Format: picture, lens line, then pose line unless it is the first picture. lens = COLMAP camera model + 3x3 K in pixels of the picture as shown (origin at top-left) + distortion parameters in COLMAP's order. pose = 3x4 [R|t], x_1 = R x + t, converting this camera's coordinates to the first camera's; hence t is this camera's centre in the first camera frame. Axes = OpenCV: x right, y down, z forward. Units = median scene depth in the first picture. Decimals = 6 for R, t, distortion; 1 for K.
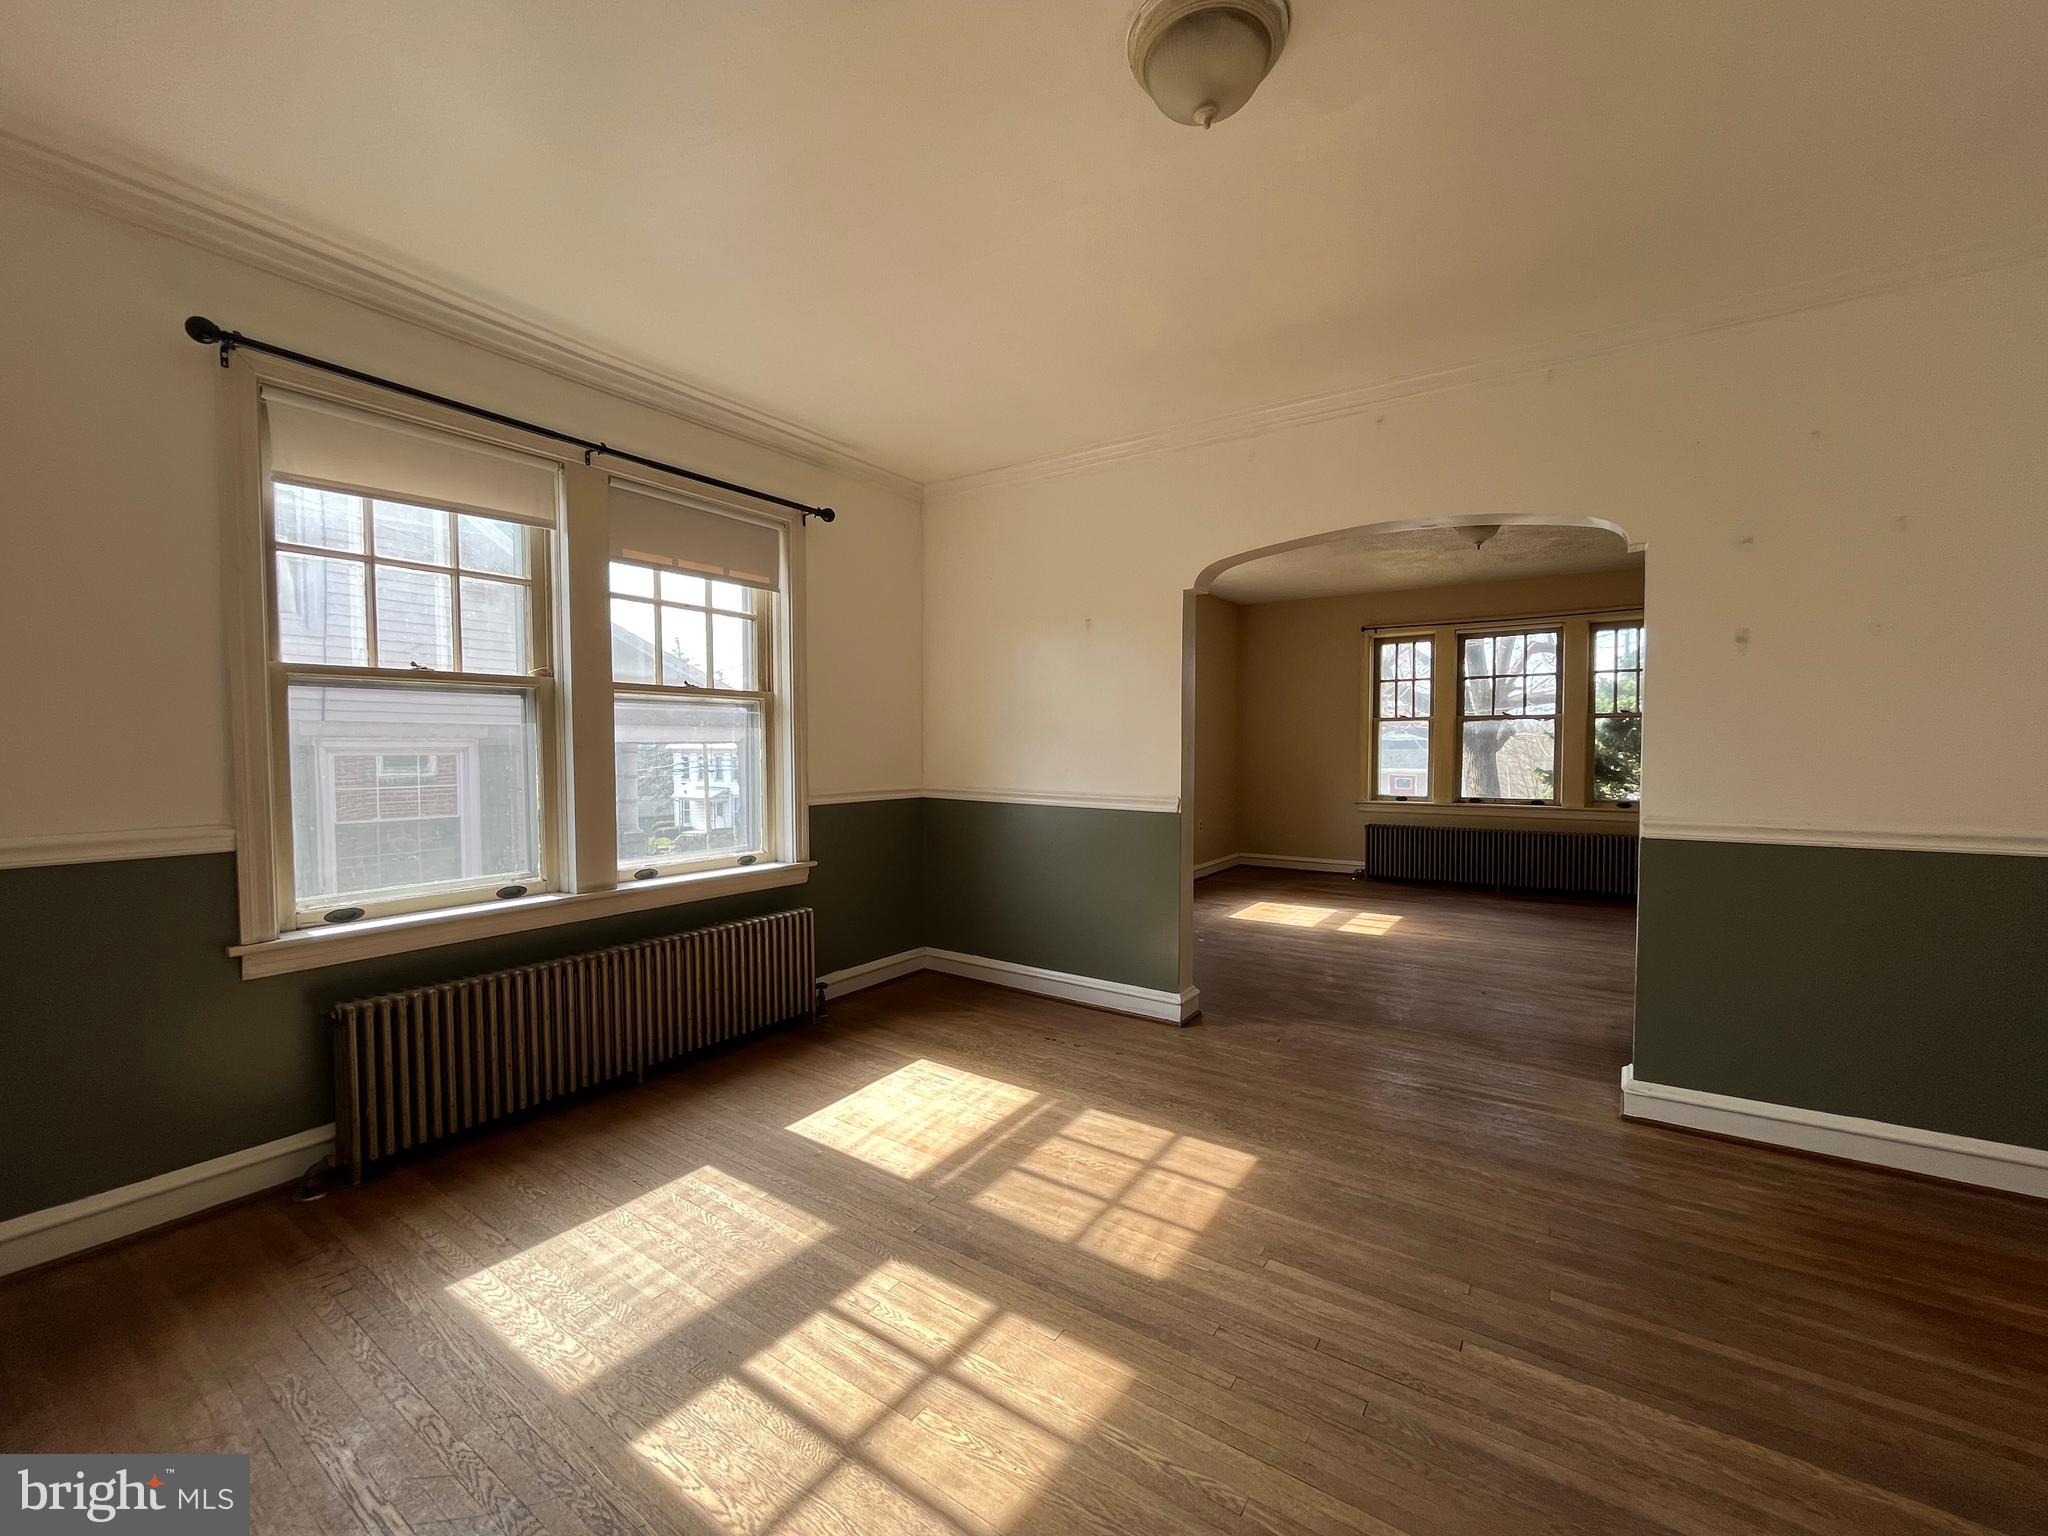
lens RADIAL K [[831.8, 0, 1026.8], [0, 831.8, 777.9], [0, 0, 1]] dist [-0.004750, -0.000015]
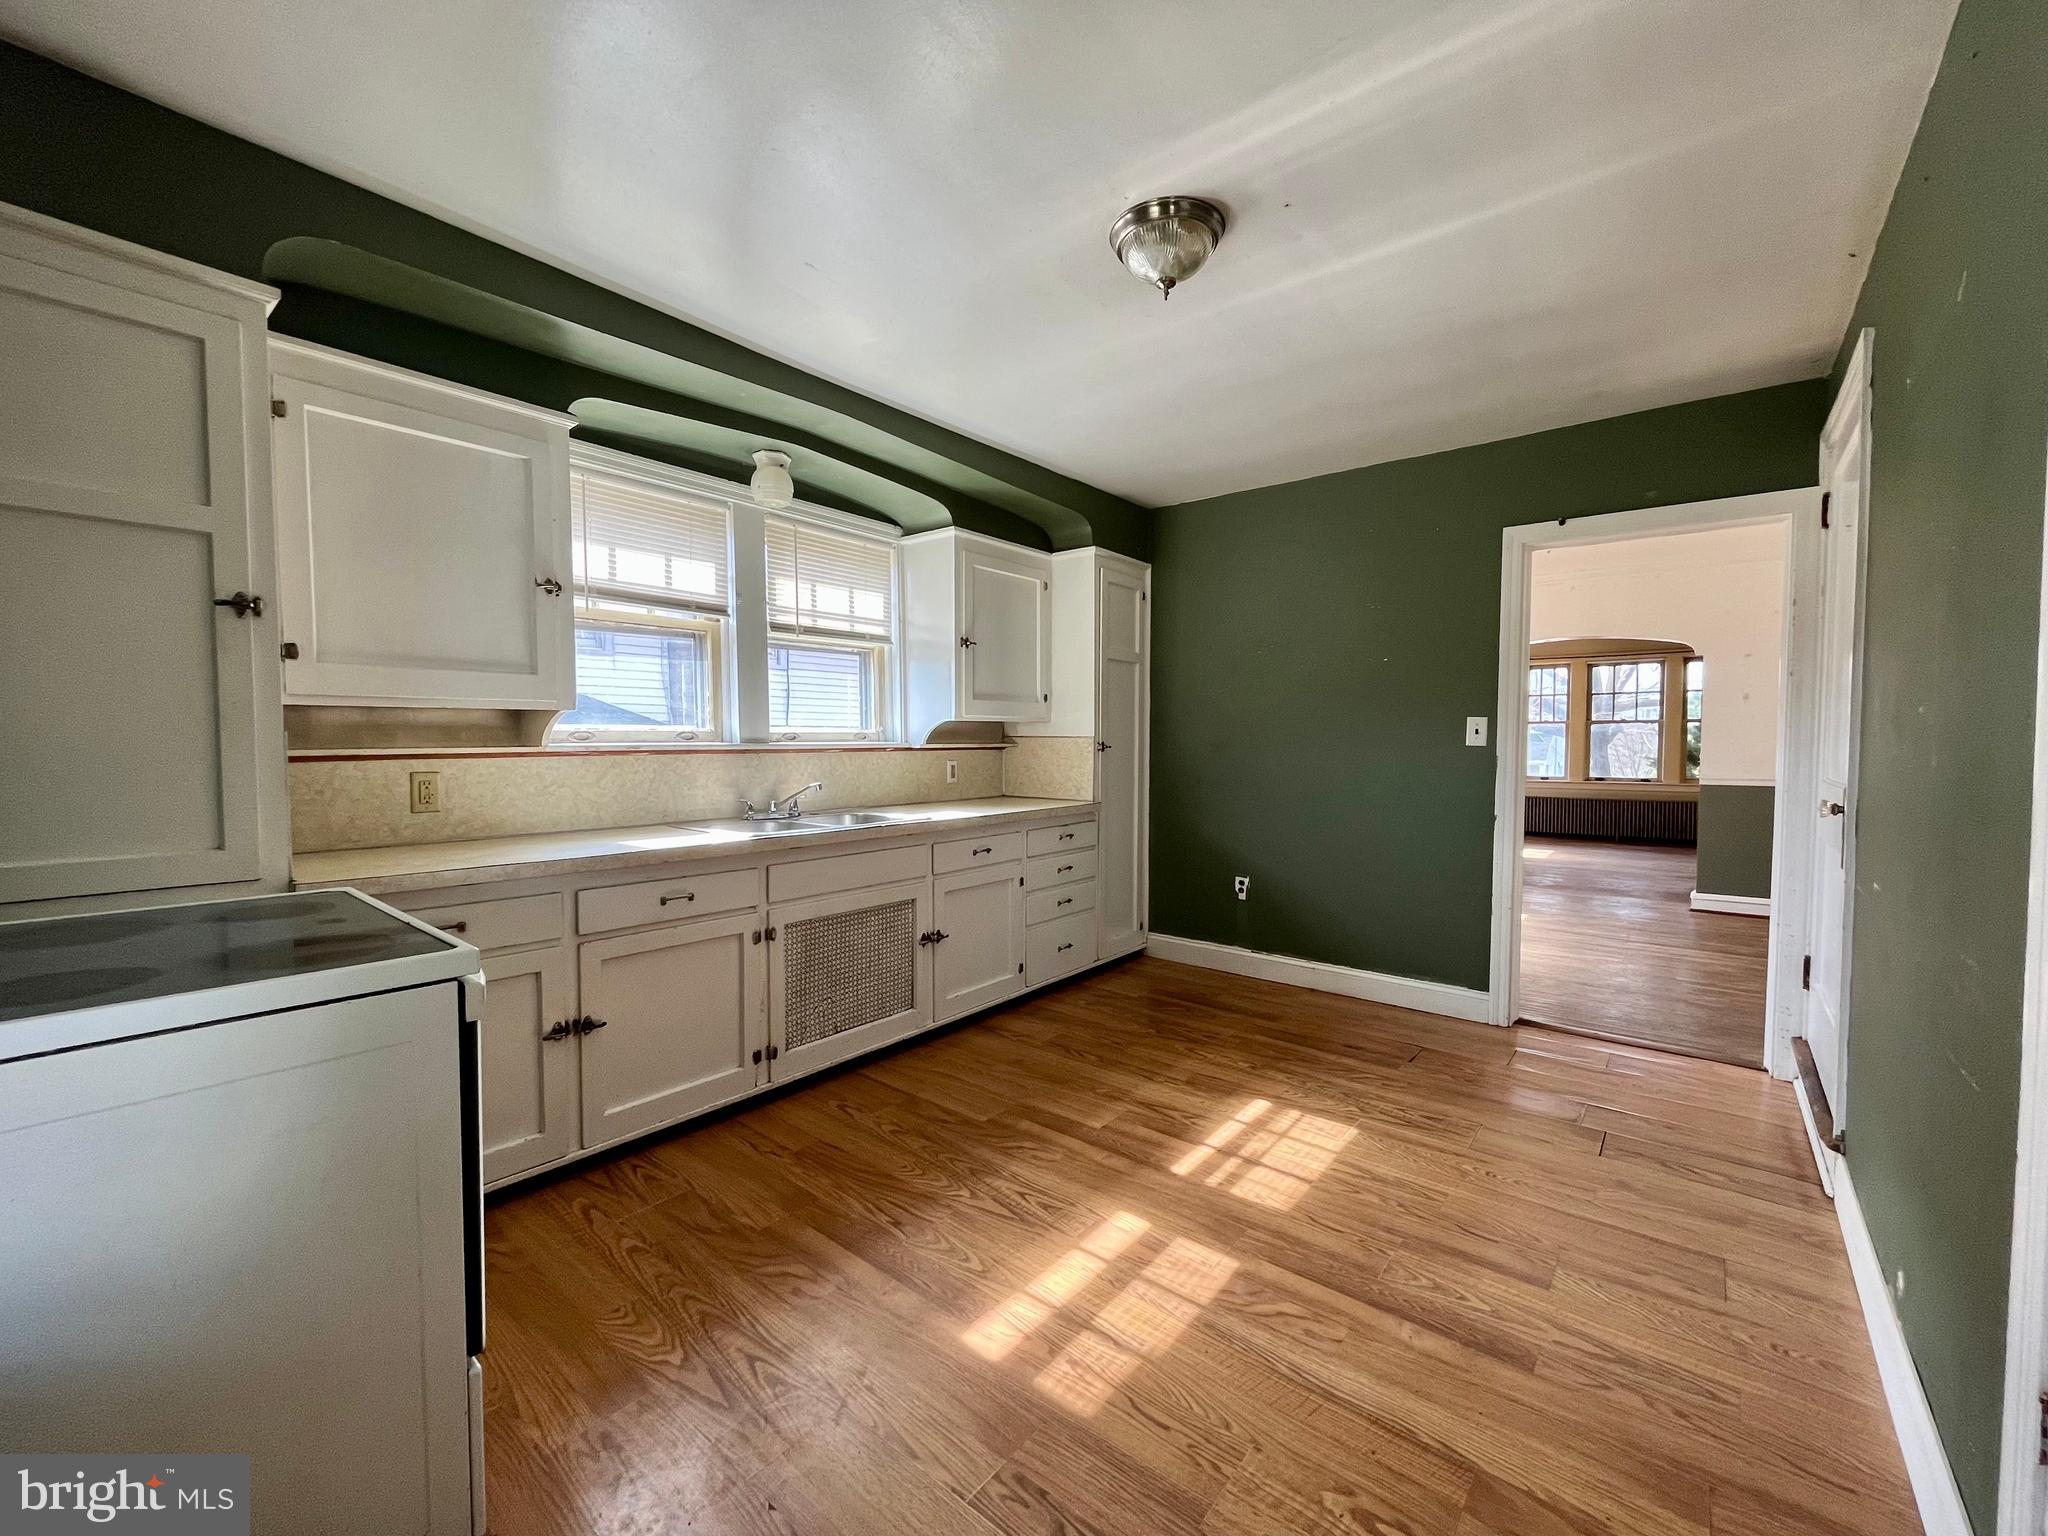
lens RADIAL K [[824.0, 0, 1045.6], [0, 824.0, 772.2], [0, 0, 1]] dist [-0.001489, -0.000067]
pose [[0.997328, 0.003821, -0.072951, -0.310175], [-0.003807, 0.999993, 0.000335, 0.017953], [0.072952, -0.000056, 0.997335, -0.487113]]
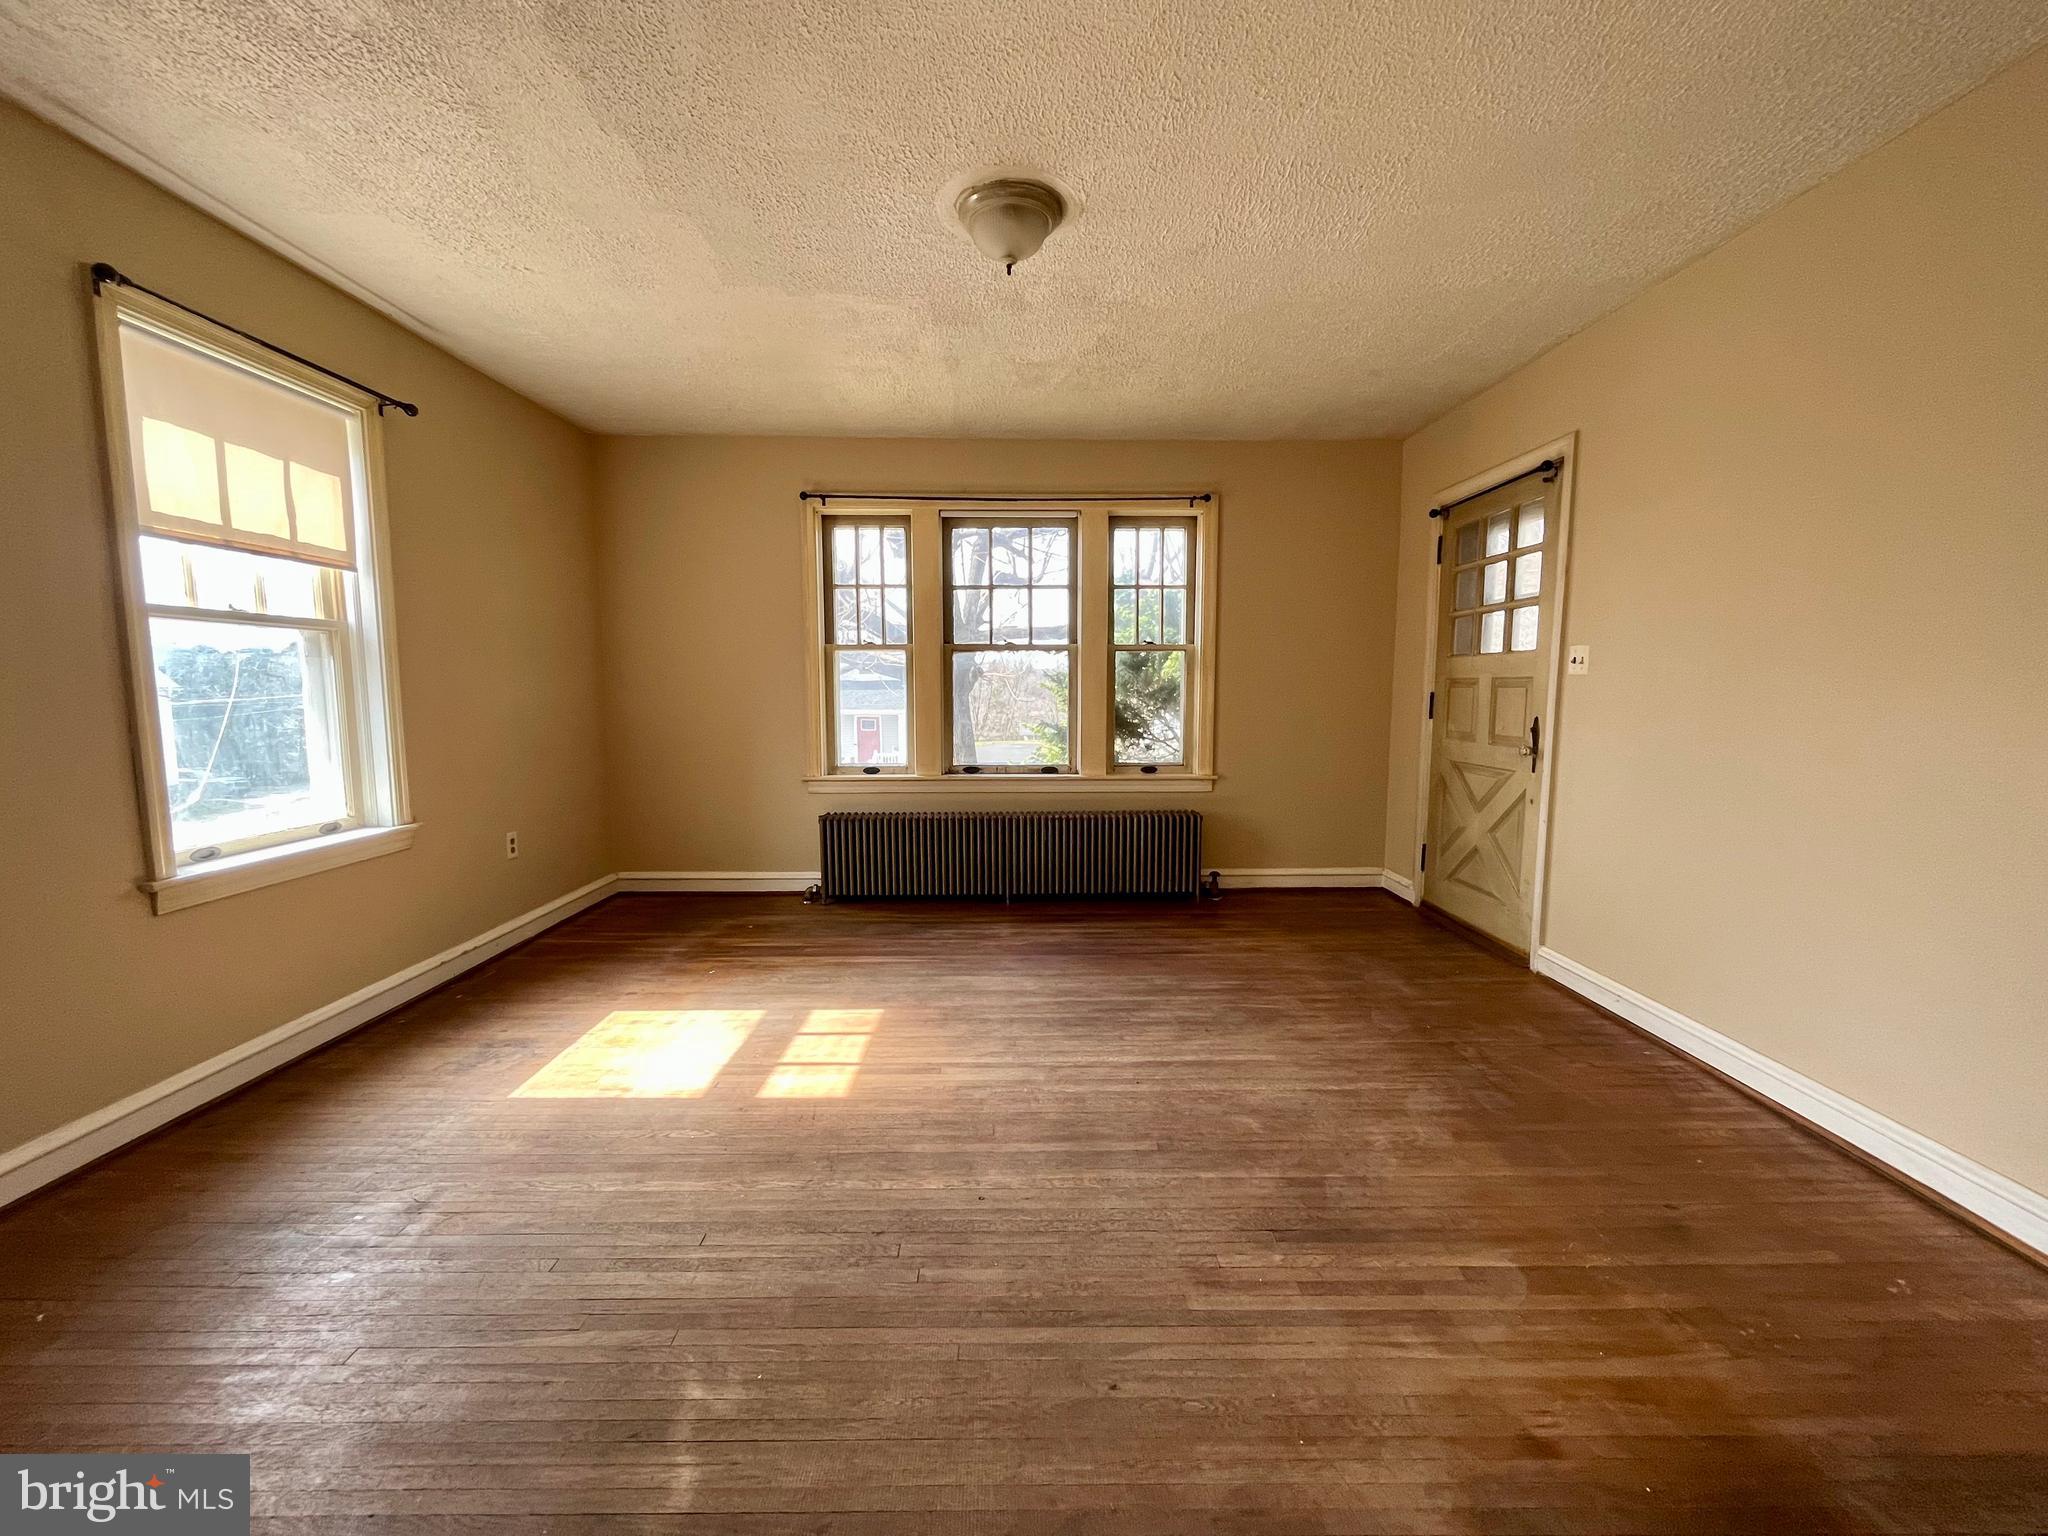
lens RADIAL K [[831.8, 0, 1026.8], [0, 831.8, 777.9], [0, 0, 1]] dist [-0.004750, -0.000015]
pose [[0.816561, -0.061804, 0.573941, 0.182463], [0.018844, 0.996576, 0.080505, -0.020044], [-0.576952, -0.054922, 0.814930, 0.412753]]
